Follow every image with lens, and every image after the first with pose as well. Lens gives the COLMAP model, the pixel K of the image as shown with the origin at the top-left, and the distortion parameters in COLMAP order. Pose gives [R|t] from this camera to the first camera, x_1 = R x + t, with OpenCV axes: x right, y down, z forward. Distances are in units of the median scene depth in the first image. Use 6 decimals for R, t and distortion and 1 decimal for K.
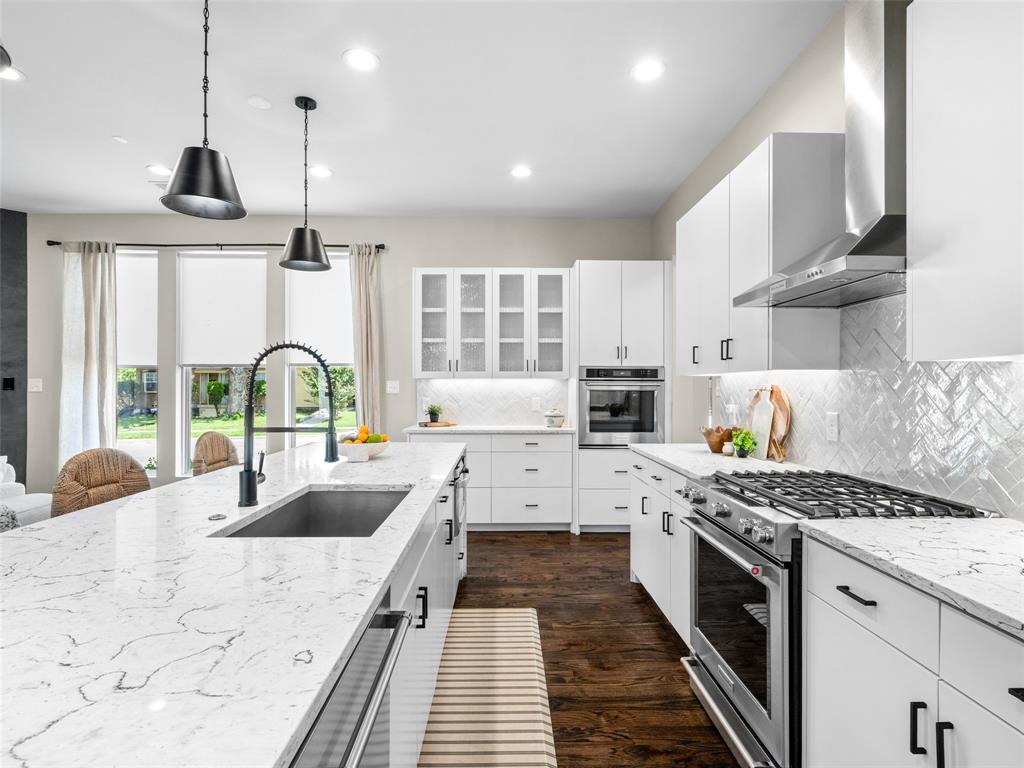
lens RADIAL K [[525.0, 0, 515.5], [0, 525.0, 382.9], [0, 0, 1]] dist [0.001425, 0.000198]
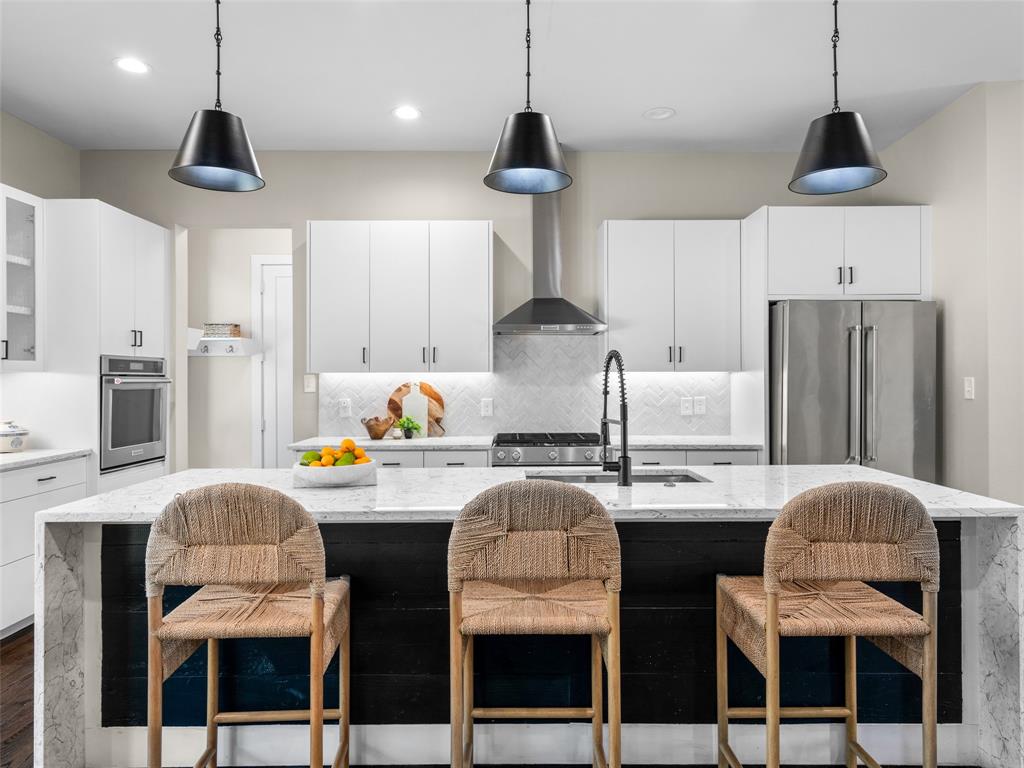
lens RADIAL K [[678.0, 0, 502.2], [0, 678.0, 379.2], [0, 0, 1]] dist [0.010102, 0.002056]
pose [[0.038469, -0.004441, 0.999250, -0.724934], [-0.004566, 0.999979, 0.004620, -0.006355], [-0.999249, -0.004740, 0.038448, 0.424078]]
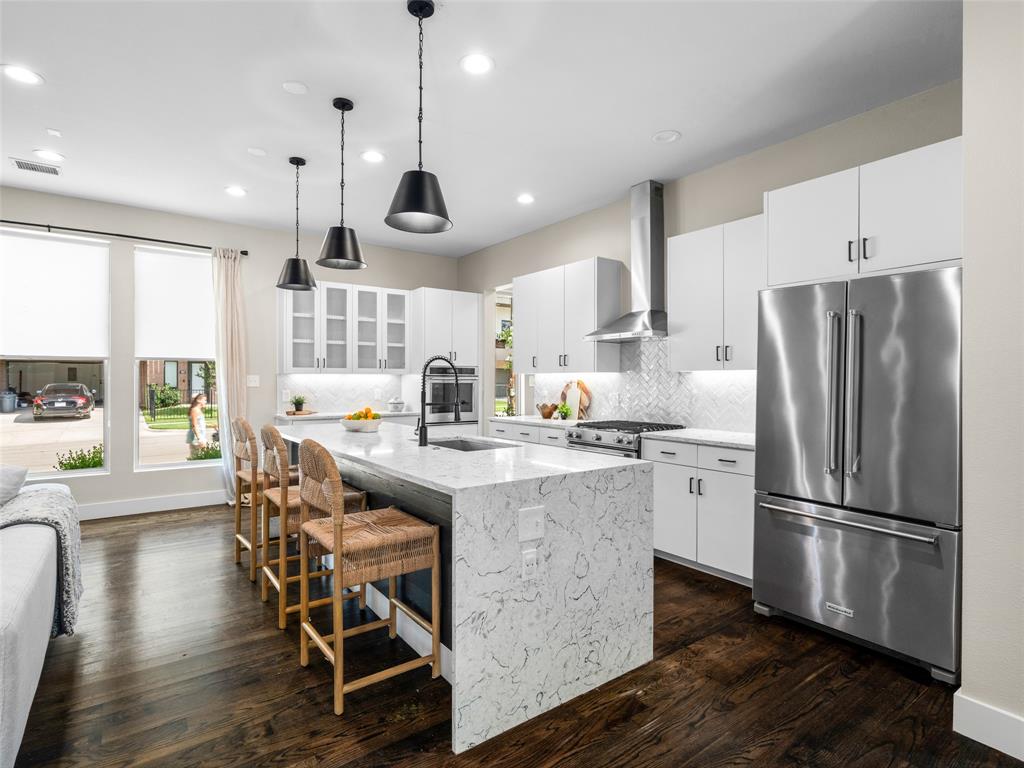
lens RADIAL K [[522.1, 0, 510.3], [0, 522.1, 378.9], [0, 0, 1]] dist [0.001246, 0.000410]
pose [[0.823616, 0.002035, 0.567144, -0.446077], [-0.004396, 0.999986, 0.002795, -0.001492], [-0.567130, -0.004795, 0.823614, -0.228872]]
